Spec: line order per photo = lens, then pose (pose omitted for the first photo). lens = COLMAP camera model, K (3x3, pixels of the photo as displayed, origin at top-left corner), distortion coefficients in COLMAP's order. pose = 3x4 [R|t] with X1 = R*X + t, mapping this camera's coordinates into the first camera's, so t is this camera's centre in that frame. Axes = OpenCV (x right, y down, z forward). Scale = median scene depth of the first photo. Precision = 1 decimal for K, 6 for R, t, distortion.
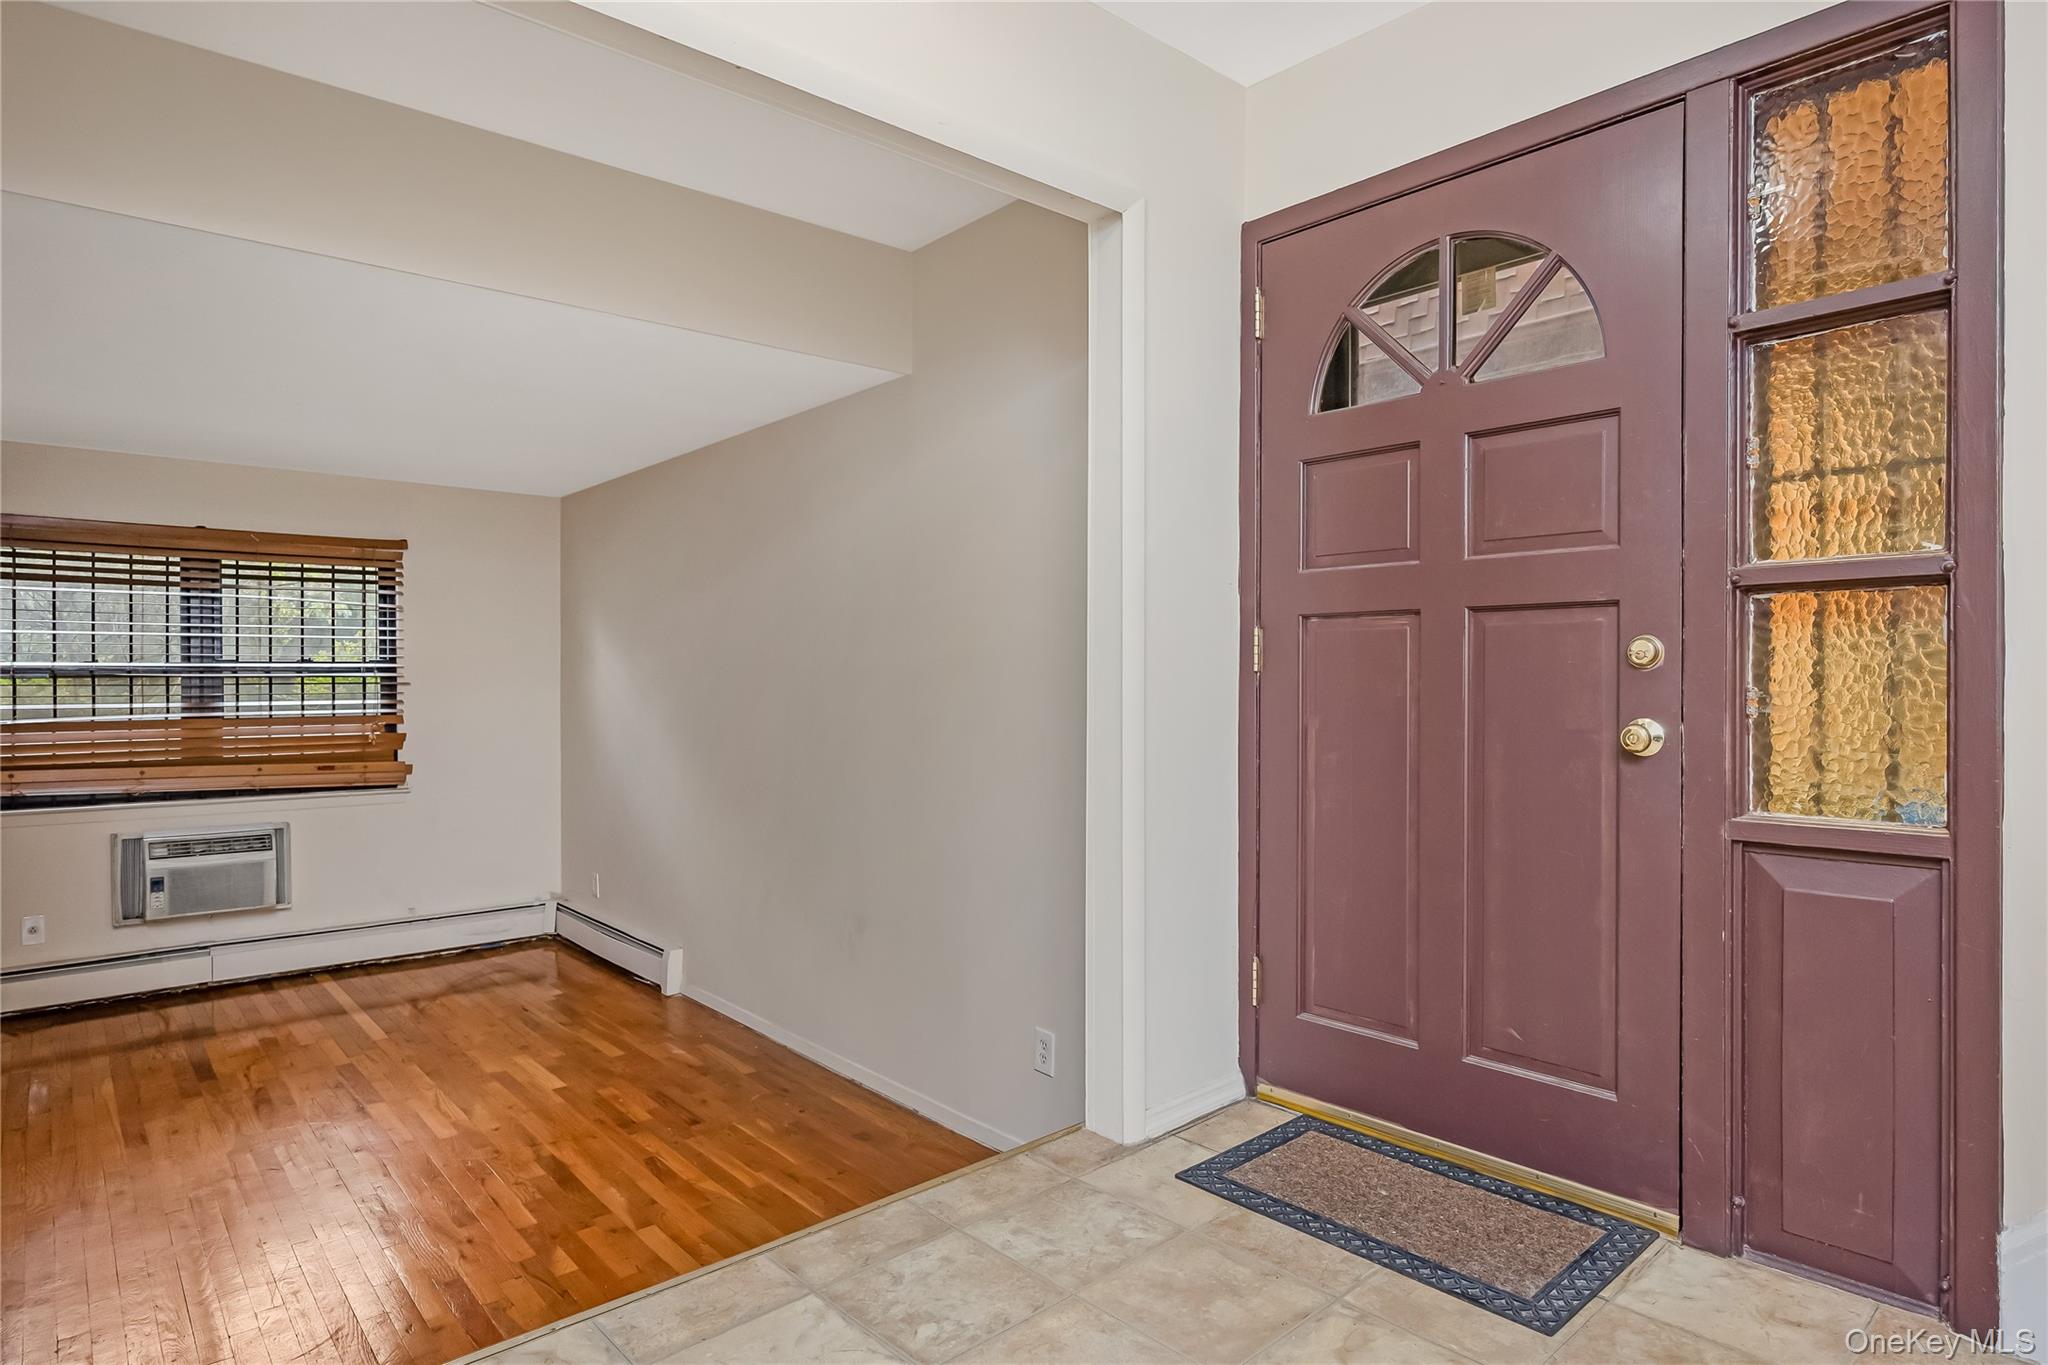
lens RADIAL K [[1127.9, 0, 1026.3], [0, 1127.9, 680.8], [0, 0, 1]] dist [-0.000134, -0.000263]
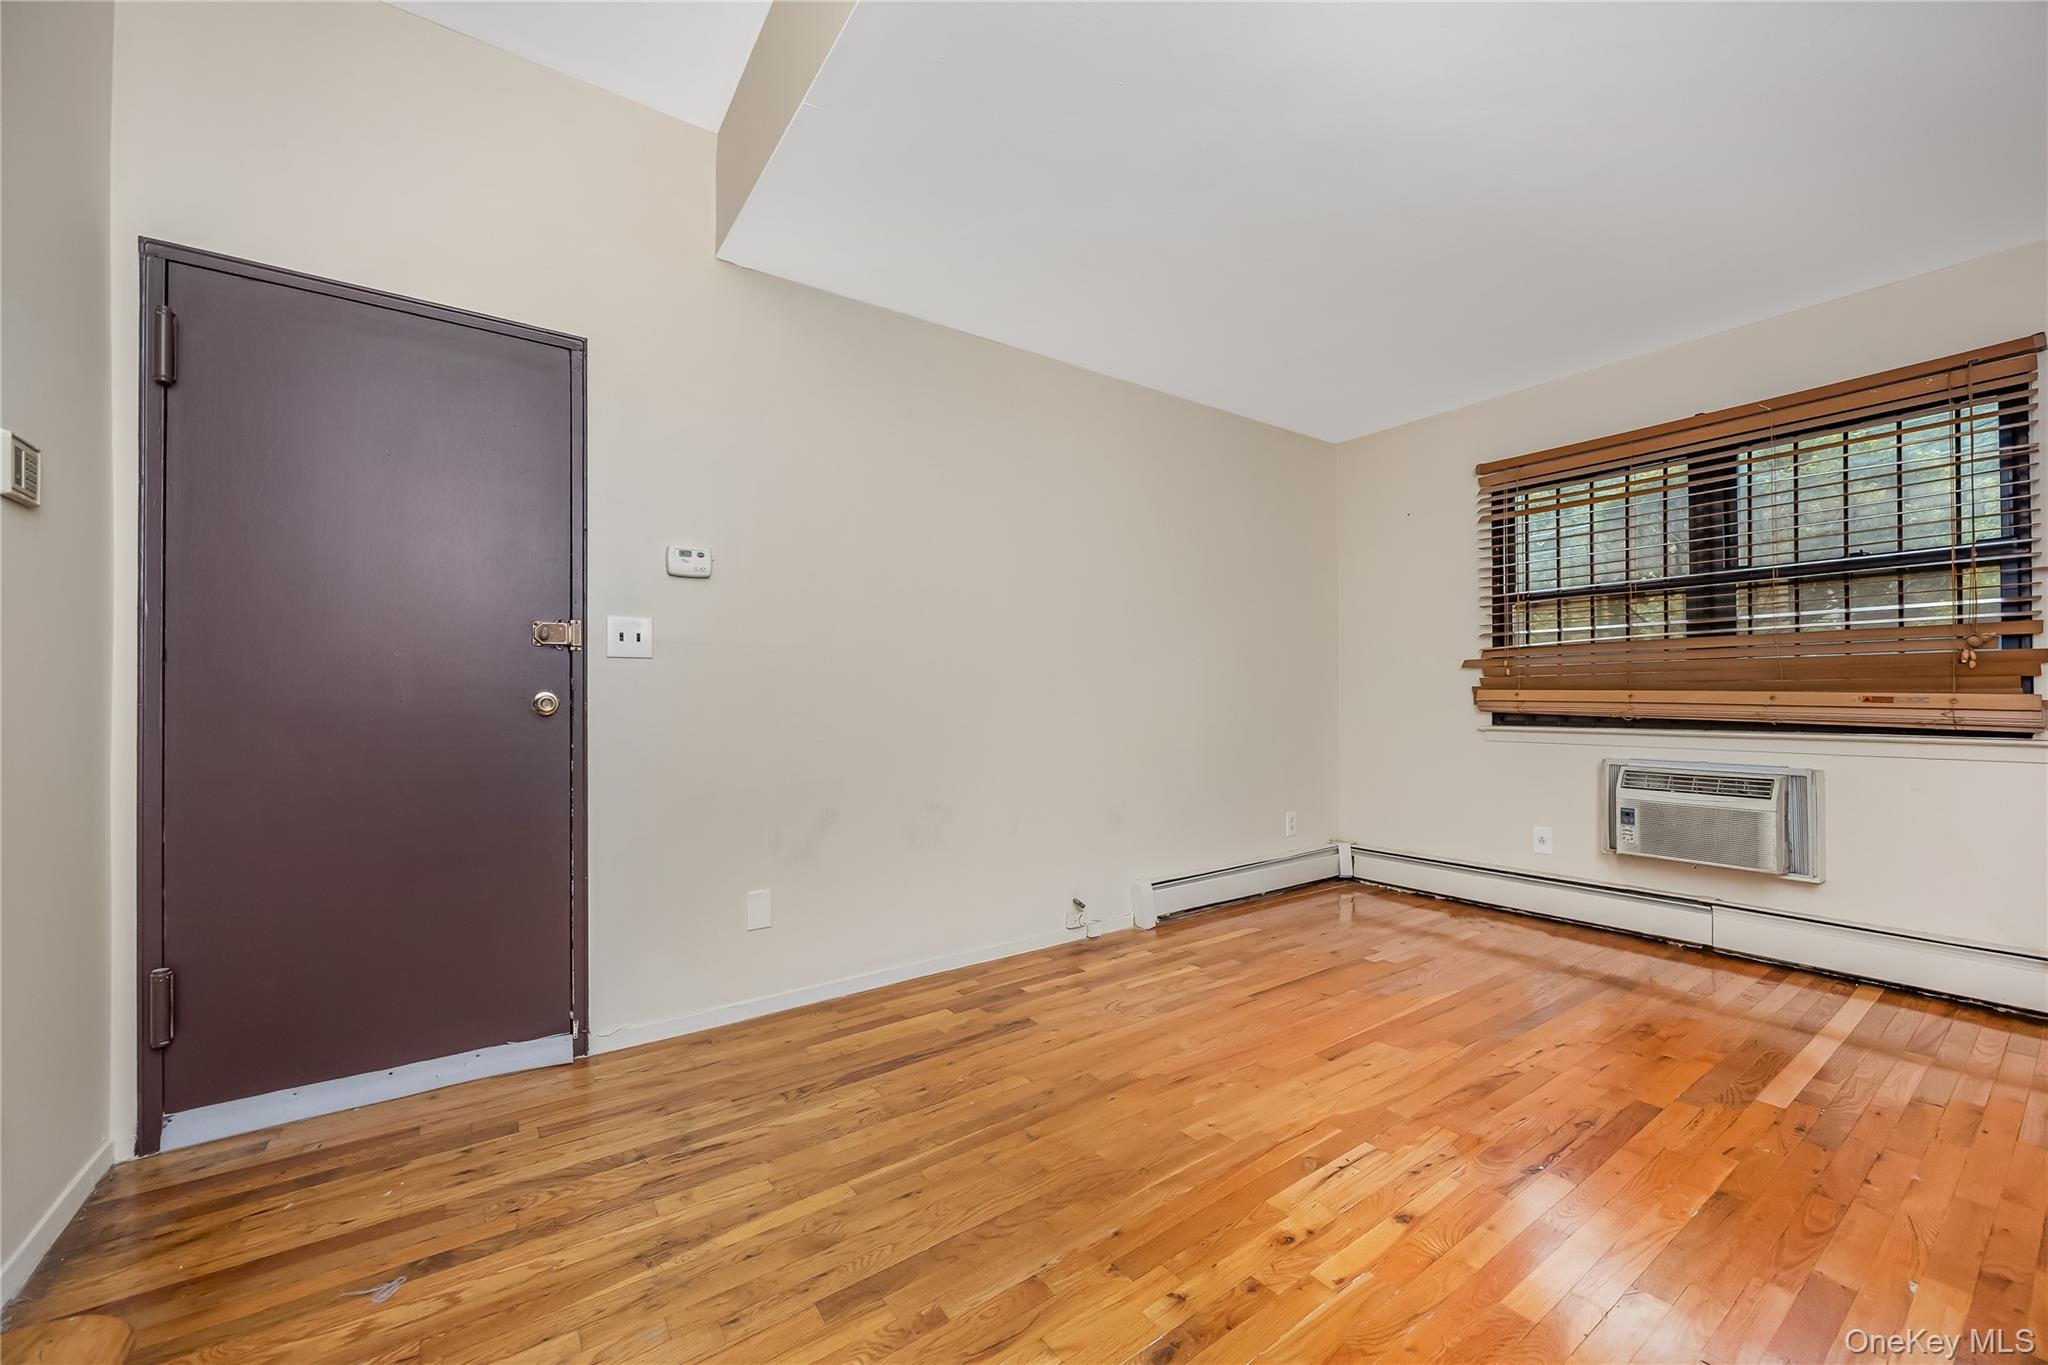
lens RADIAL K [[797.0, 0, 1028.3], [0, 797.0, 693.8], [0, 0, 1]] dist [-0.003154, -0.000134]
pose [[-0.100226, -0.005835, -0.994948, -0.084700], [-0.001938, 0.999982, -0.005669, 0.085454], [0.994963, 0.001360, -0.100235, 0.573704]]
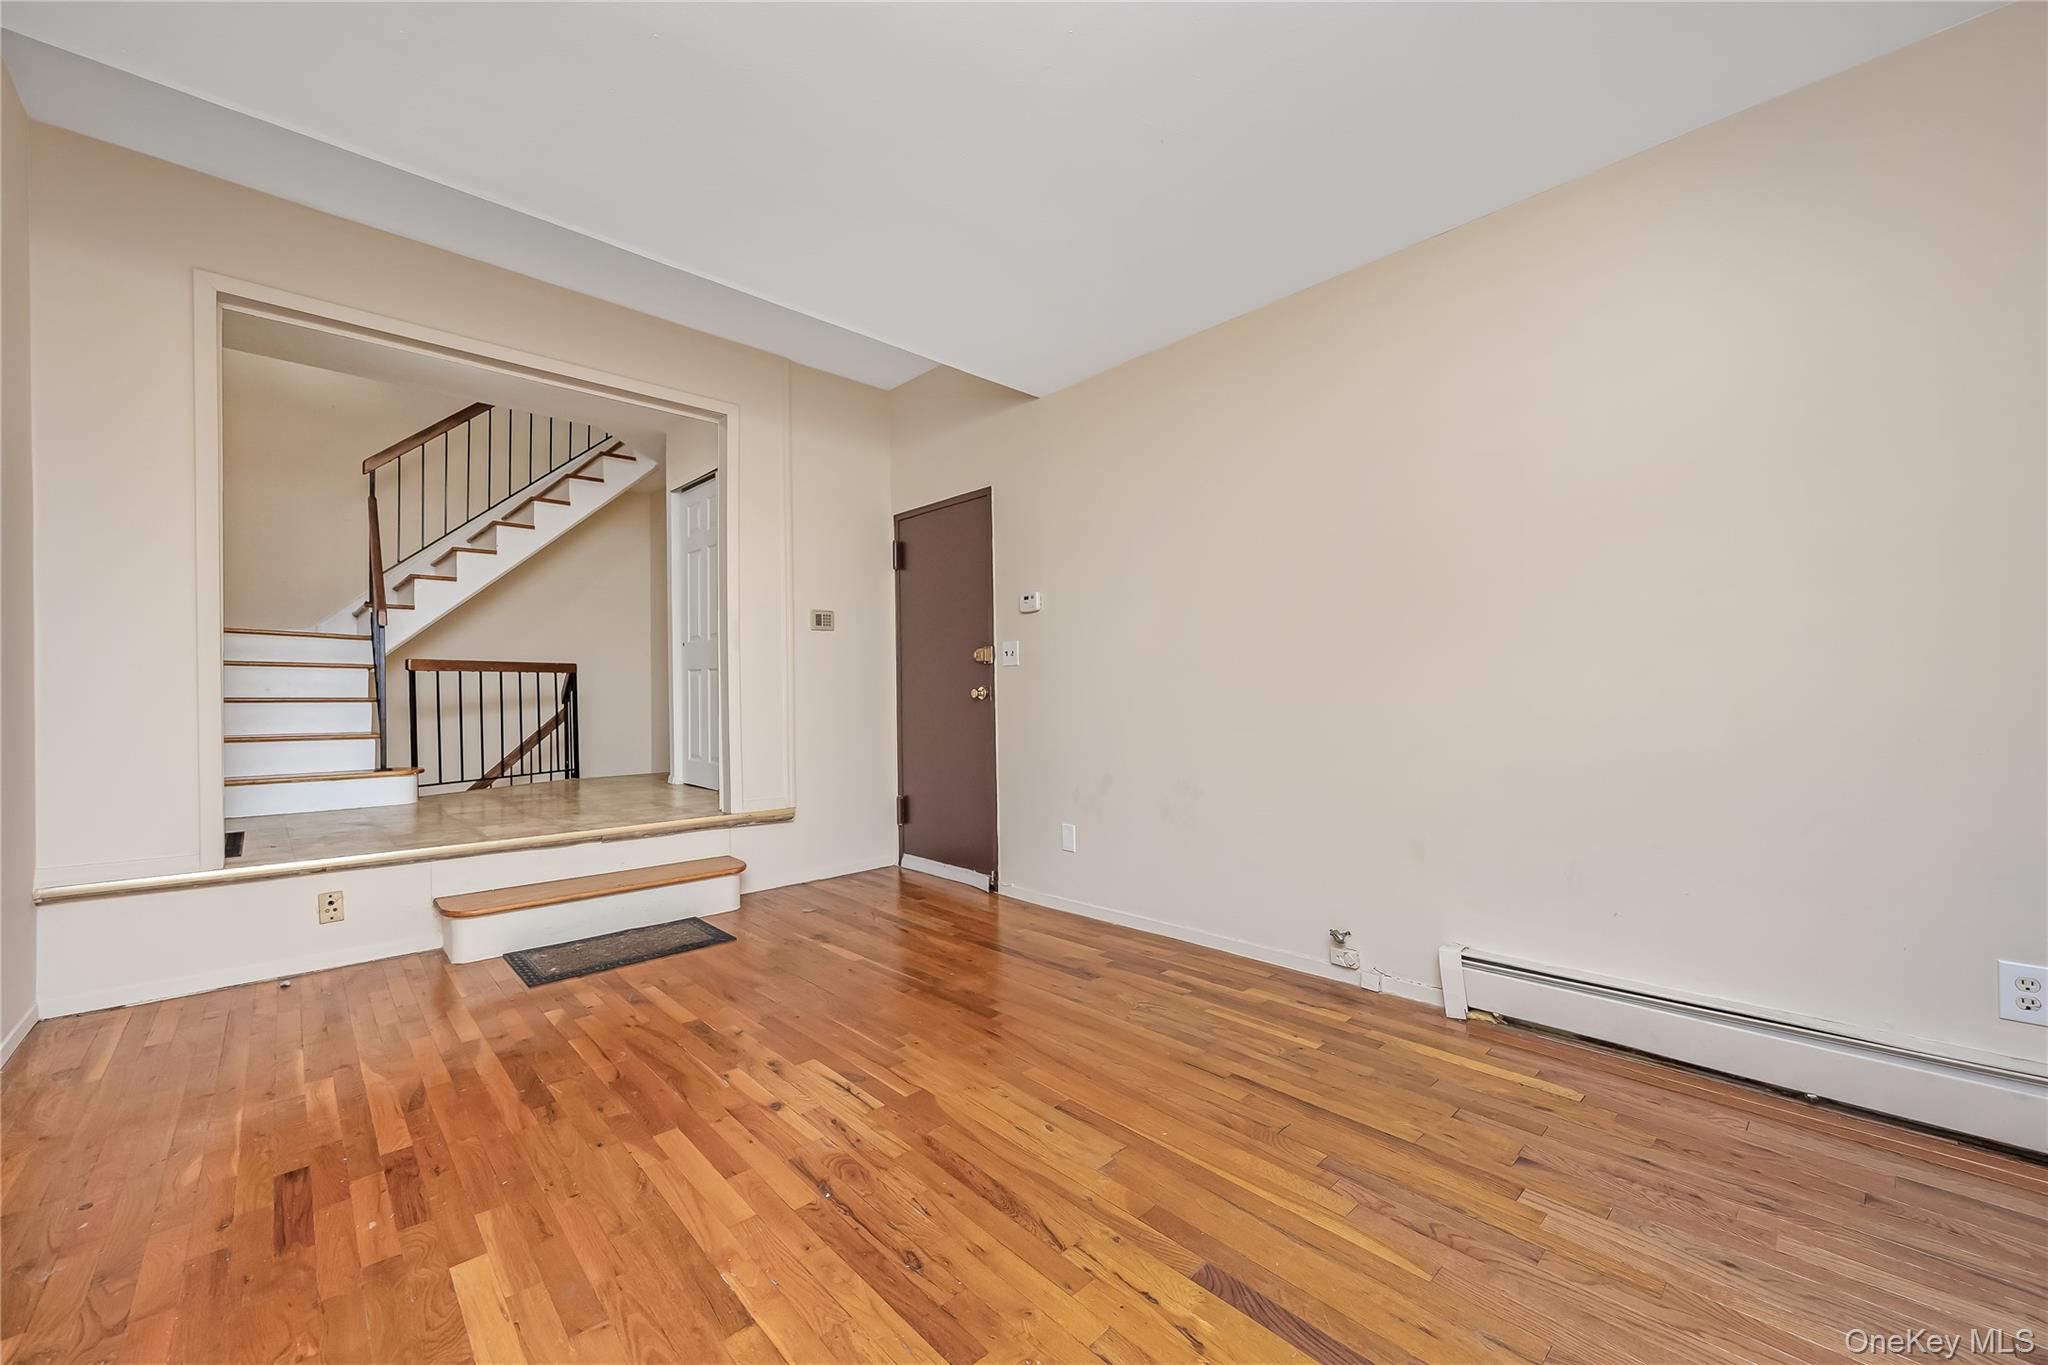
lens RADIAL K [[797.0, 0, 1023.4], [0, 797.0, 691.7], [0, 0, 1]] dist [-0.003154, -0.000134]
pose [[-0.999535, 0.017102, -0.025233, -0.524148], [0.017010, 0.999848, 0.003863, 0.084603], [0.025295, 0.003432, -0.999674, 1.082648]]
